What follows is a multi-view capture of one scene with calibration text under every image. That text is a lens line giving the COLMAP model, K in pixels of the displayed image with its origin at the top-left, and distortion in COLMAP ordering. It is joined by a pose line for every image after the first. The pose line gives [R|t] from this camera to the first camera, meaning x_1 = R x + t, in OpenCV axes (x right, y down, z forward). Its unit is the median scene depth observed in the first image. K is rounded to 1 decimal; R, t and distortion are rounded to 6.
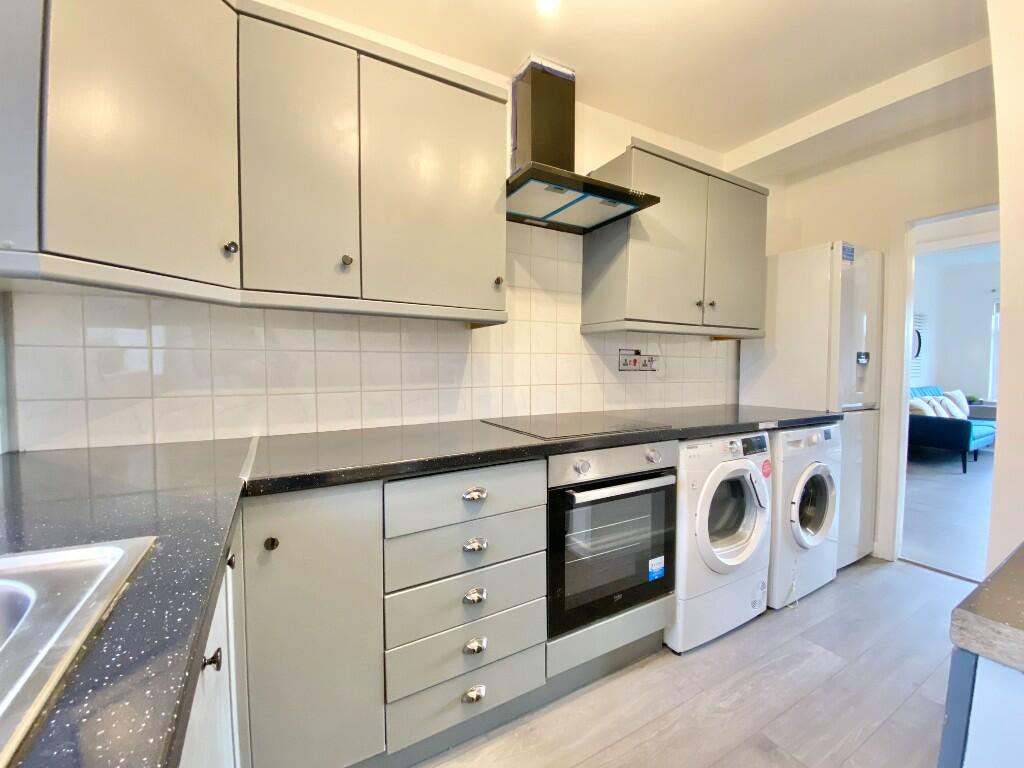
lens RADIAL K [[422.6, 0, 512.6], [0, 422.6, 384.1], [0, 0, 1]] dist [0.011799, -0.001568]
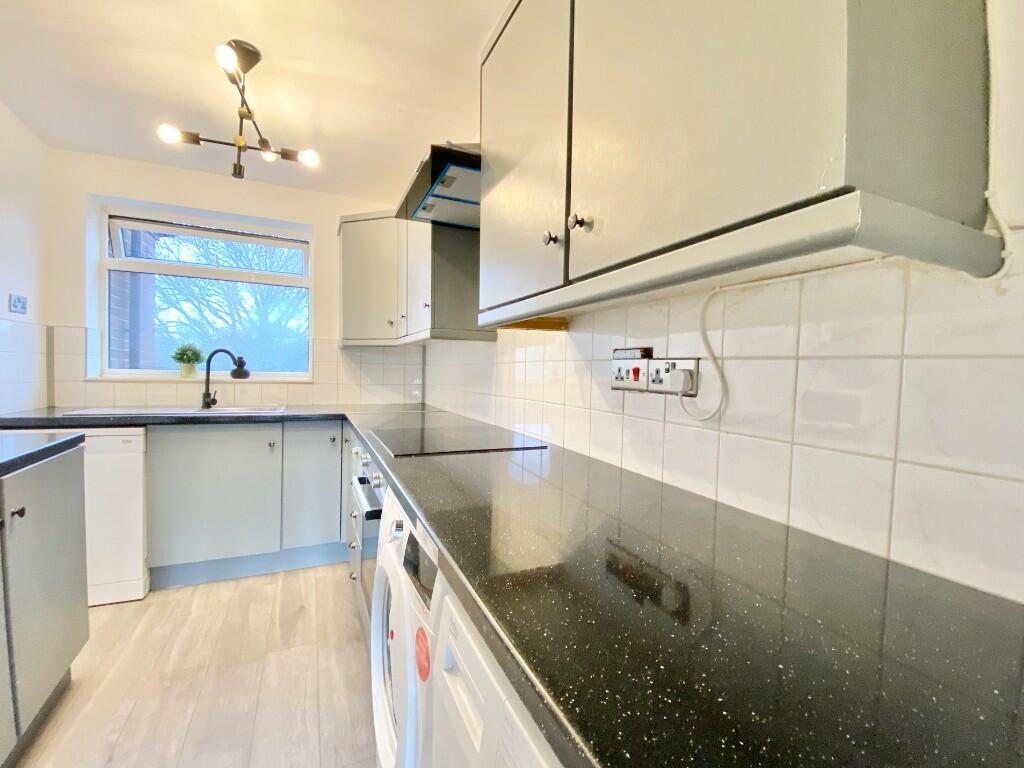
lens RADIAL K [[422.6, 0, 508.6], [0, 422.6, 382.9], [0, 0, 1]] dist [0.011799, -0.001568]
pose [[-0.088635, 0.022034, -0.995820, 0.783189], [-0.070981, 0.997074, 0.028380, -0.044743], [0.993532, 0.073200, -0.086812, 0.902220]]
